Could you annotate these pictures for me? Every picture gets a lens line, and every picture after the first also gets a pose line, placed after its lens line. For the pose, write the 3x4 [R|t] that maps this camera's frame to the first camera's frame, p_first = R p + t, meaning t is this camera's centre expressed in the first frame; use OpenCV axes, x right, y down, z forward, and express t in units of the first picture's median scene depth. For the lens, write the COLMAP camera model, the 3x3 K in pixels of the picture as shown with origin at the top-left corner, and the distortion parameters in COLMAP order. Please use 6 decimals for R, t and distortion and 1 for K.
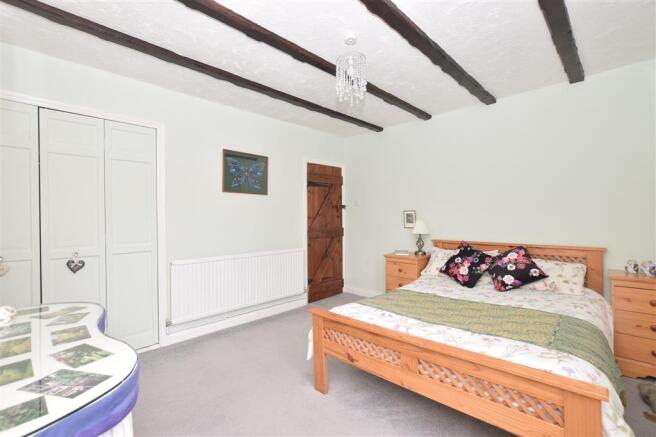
lens RADIAL K [[286.9, 0, 327.1], [0, 286.9, 219.0], [0, 0, 1]] dist [0.000638, 0.000154]
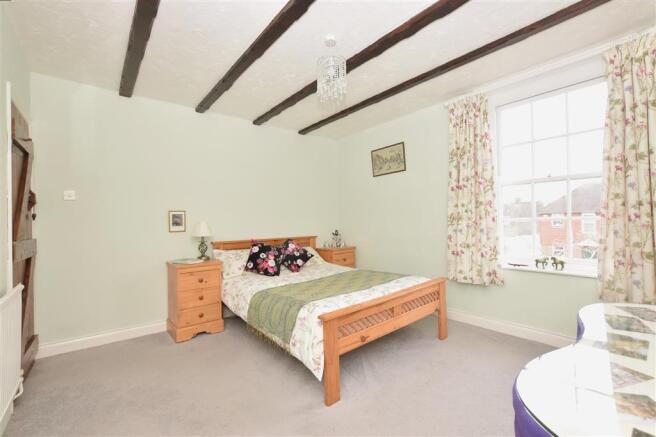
lens RADIAL K [[286.9, 0, 327.1], [0, 286.9, 218.4], [0, 0, 1]] dist [0.000638, 0.000154]
pose [[0.095415, 0.015864, 0.995311, -0.624685], [0.021005, 0.999618, -0.017947, 0.021277], [-0.995216, 0.022619, 0.095045, 0.611697]]
